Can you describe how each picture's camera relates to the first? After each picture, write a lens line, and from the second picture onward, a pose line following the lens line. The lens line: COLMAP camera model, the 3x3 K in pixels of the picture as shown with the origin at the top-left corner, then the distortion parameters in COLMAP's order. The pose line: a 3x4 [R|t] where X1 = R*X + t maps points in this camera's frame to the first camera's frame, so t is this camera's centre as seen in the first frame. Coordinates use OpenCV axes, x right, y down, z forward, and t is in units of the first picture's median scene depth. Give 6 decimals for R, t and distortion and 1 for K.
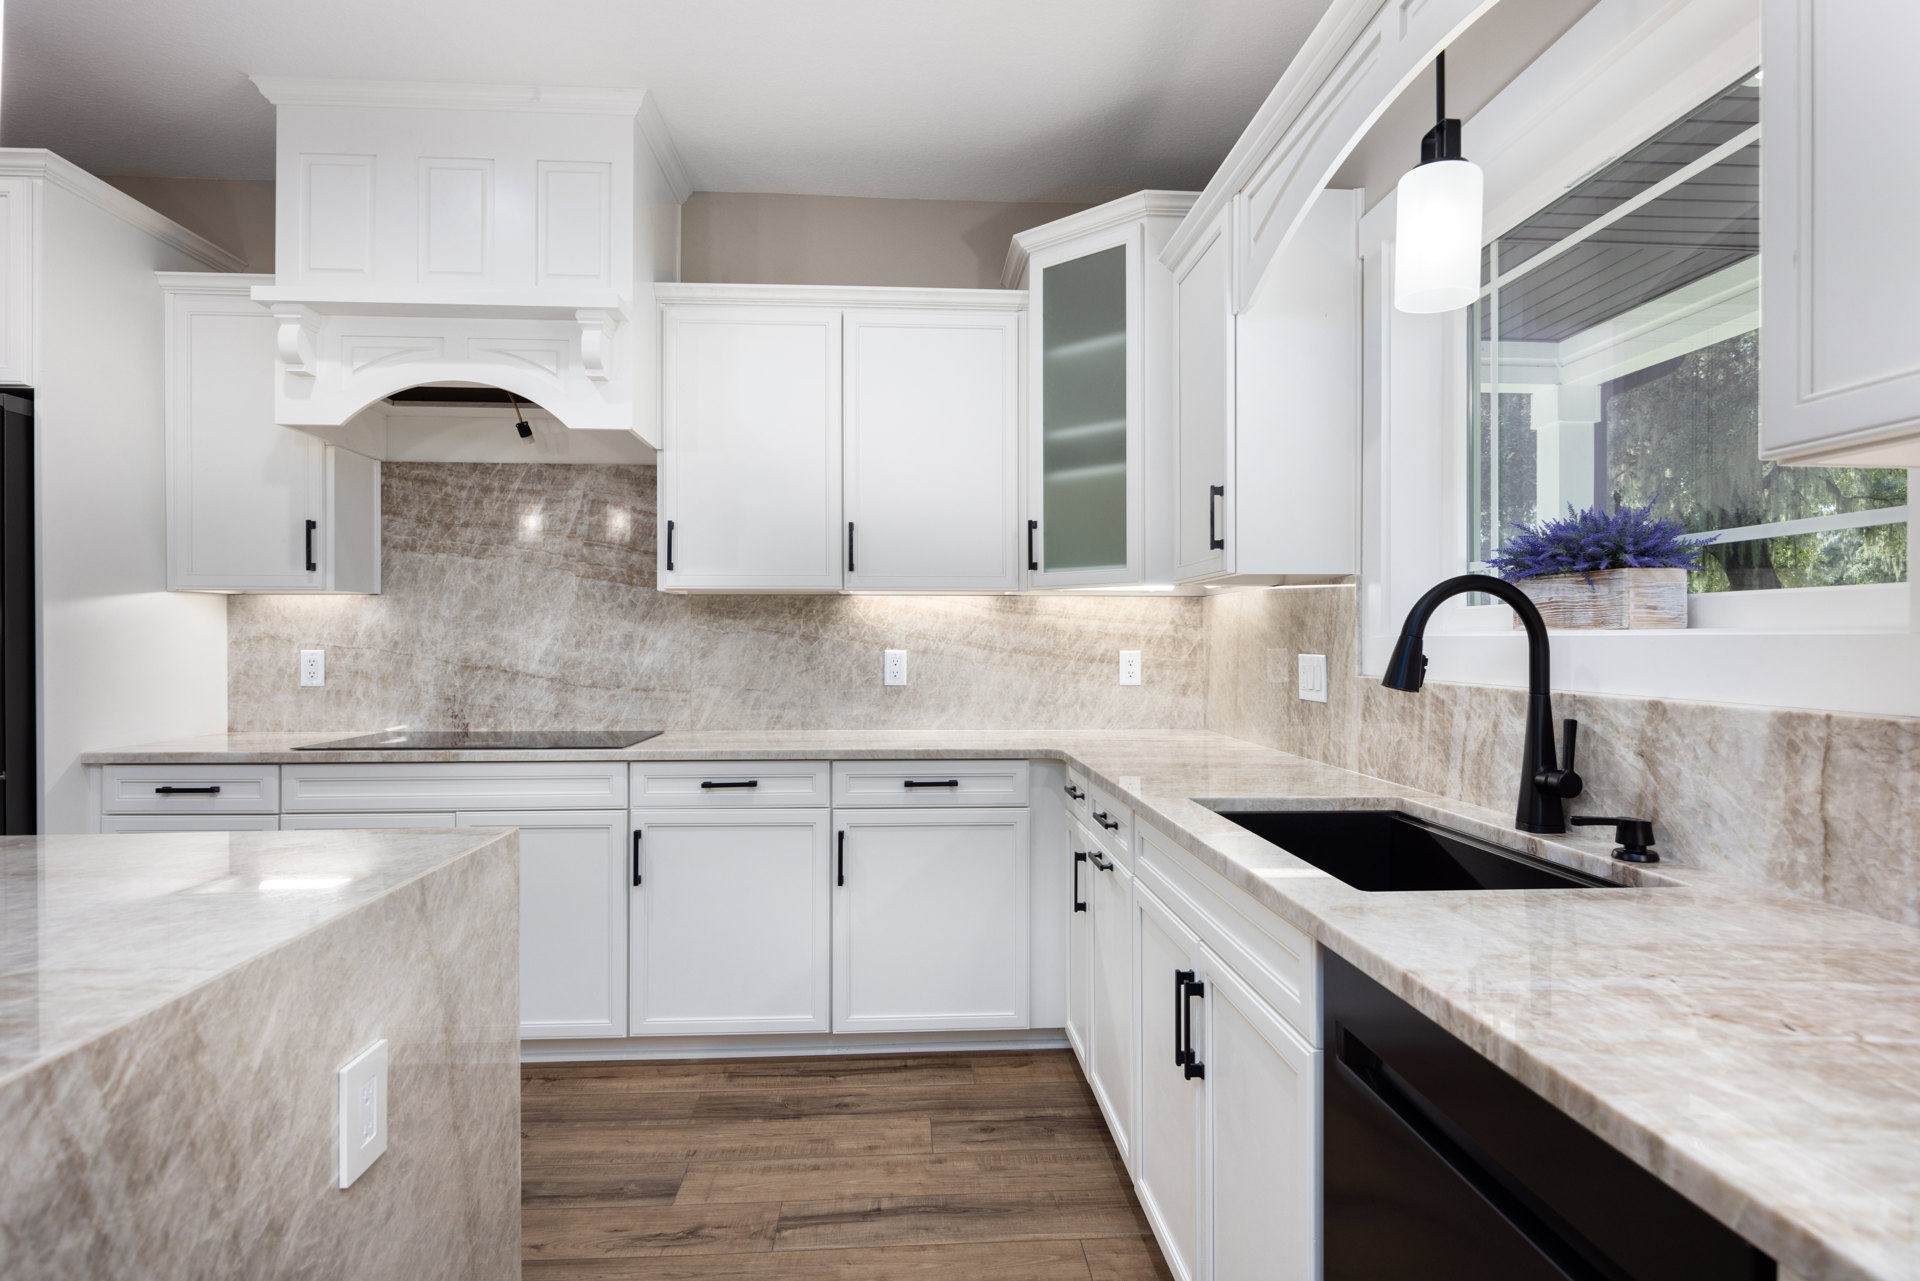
lens RADIAL K [[1023.3, 0, 958.7], [0, 1023.3, 639.3], [0, 0, 1]] dist [-0.002239, 0.002218]
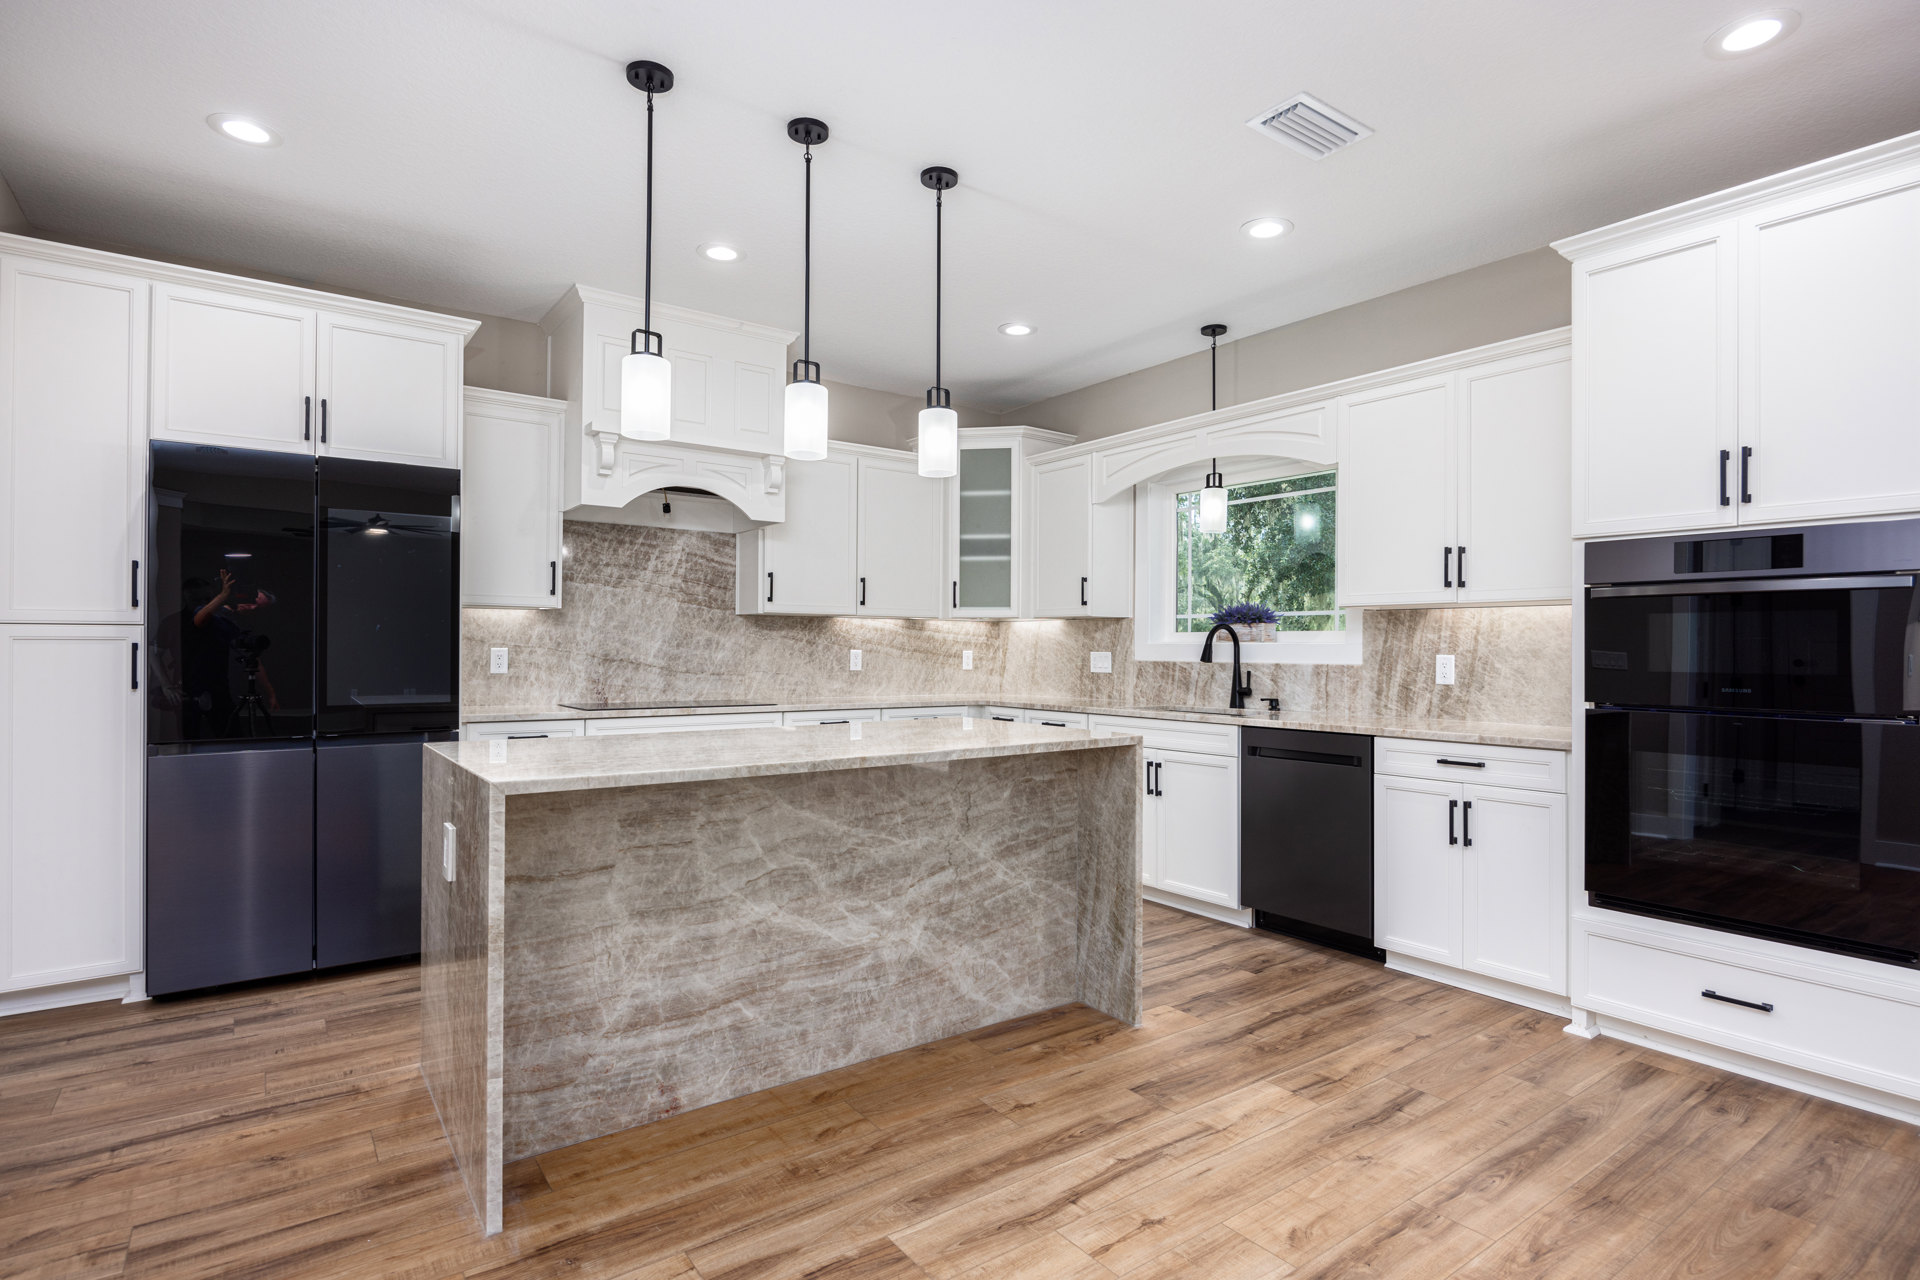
lens RADIAL K [[977.6, 0, 965.9], [0, 977.6, 635.3], [0, 0, 1]] dist [-0.010093, 0.002191]
pose [[0.839776, 0.012554, 0.542787, -0.961765], [-0.006251, 0.999890, -0.013455, 0.008530], [-0.542896, 0.007906, 0.839763, -0.570326]]
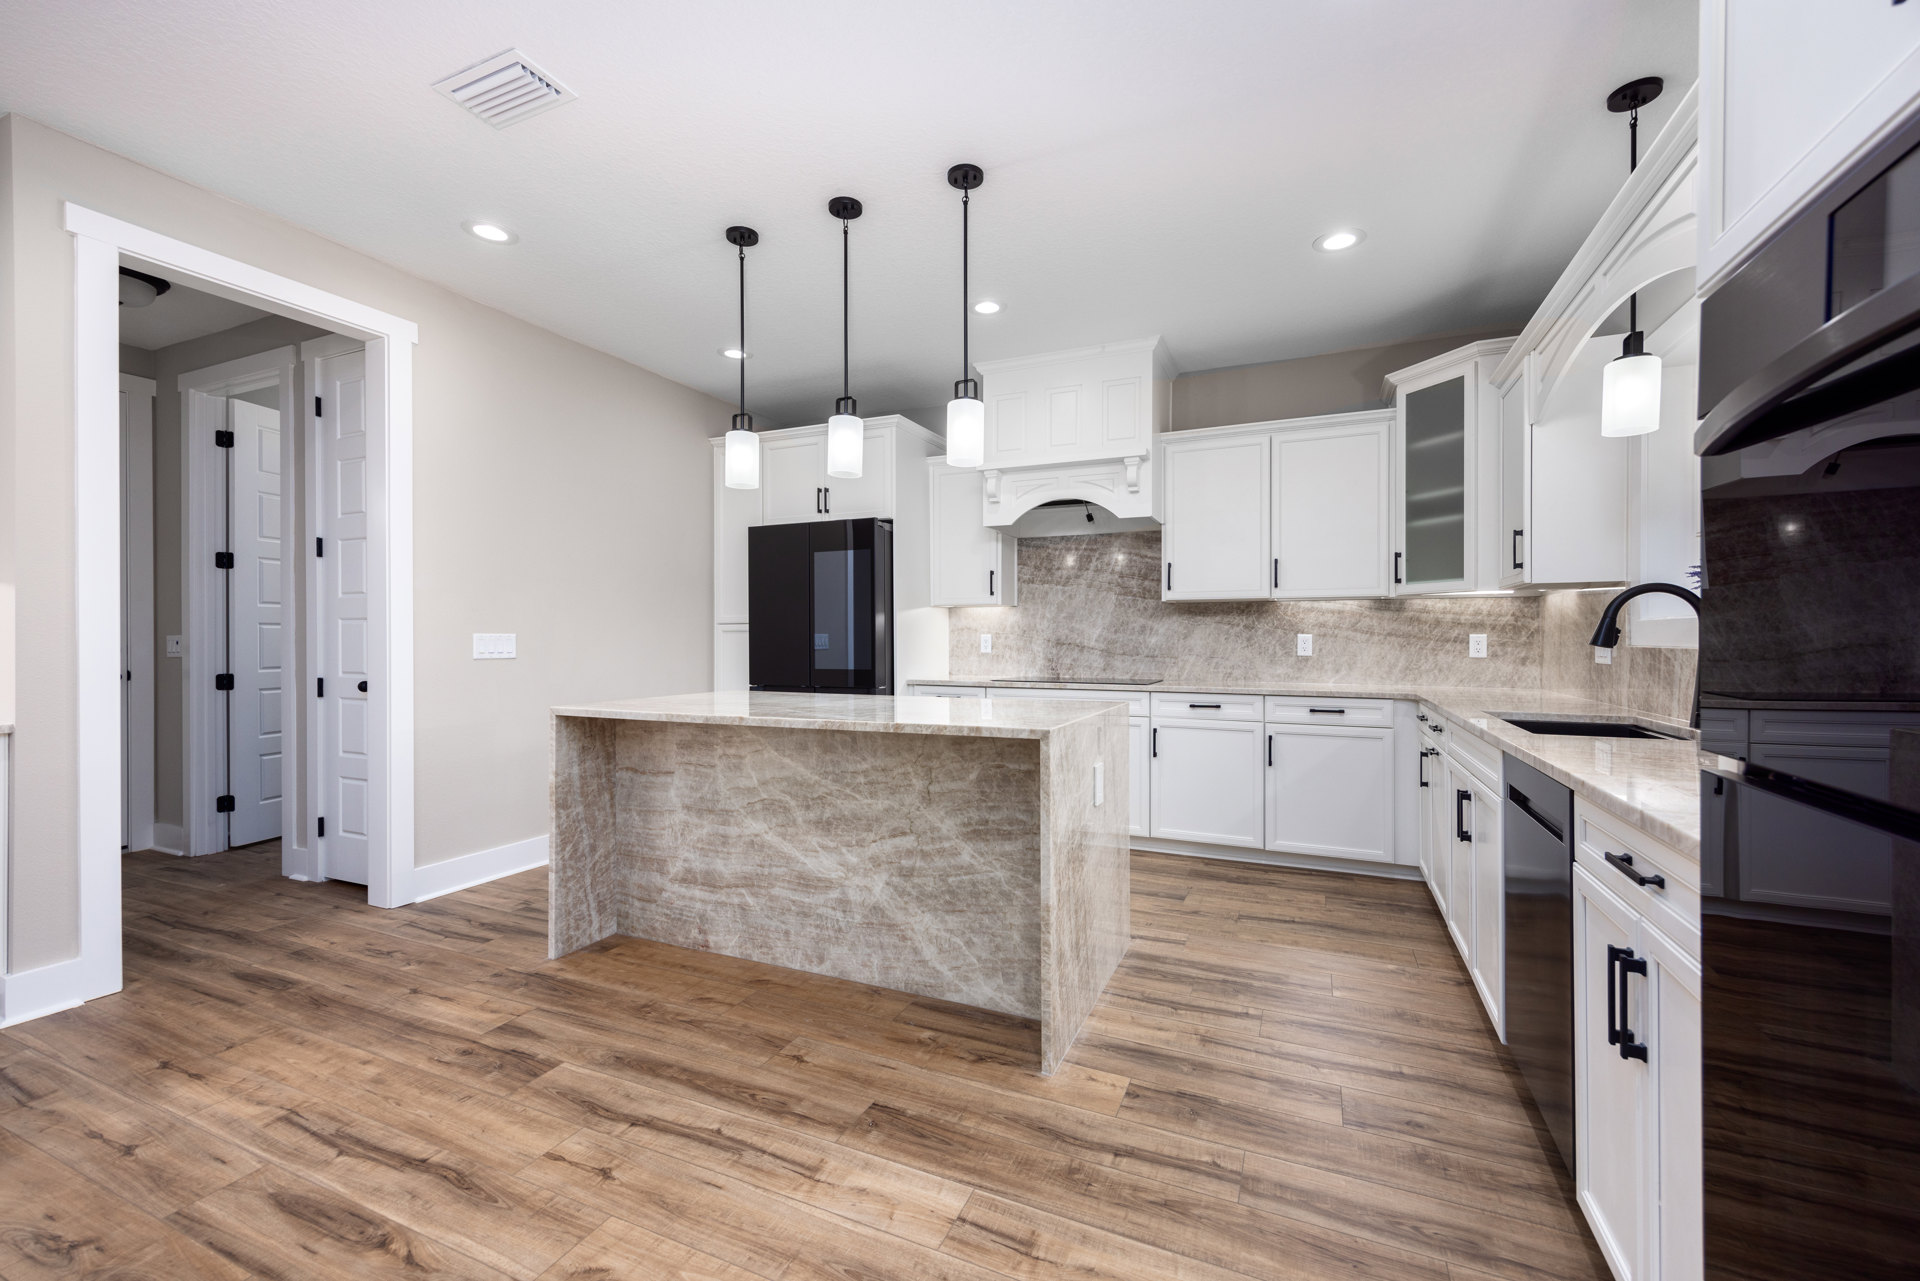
lens RADIAL K [[787.3, 0, 954.6], [0, 787.3, 638.3], [0, 0, 1]] dist [0.009037, 0.000816]
pose [[0.883890, 0.000008, -0.467695, 0.039825], [0.001161, 0.999997, 0.002212, 0.016525], [0.467693, -0.002498, 0.883887, -0.455405]]
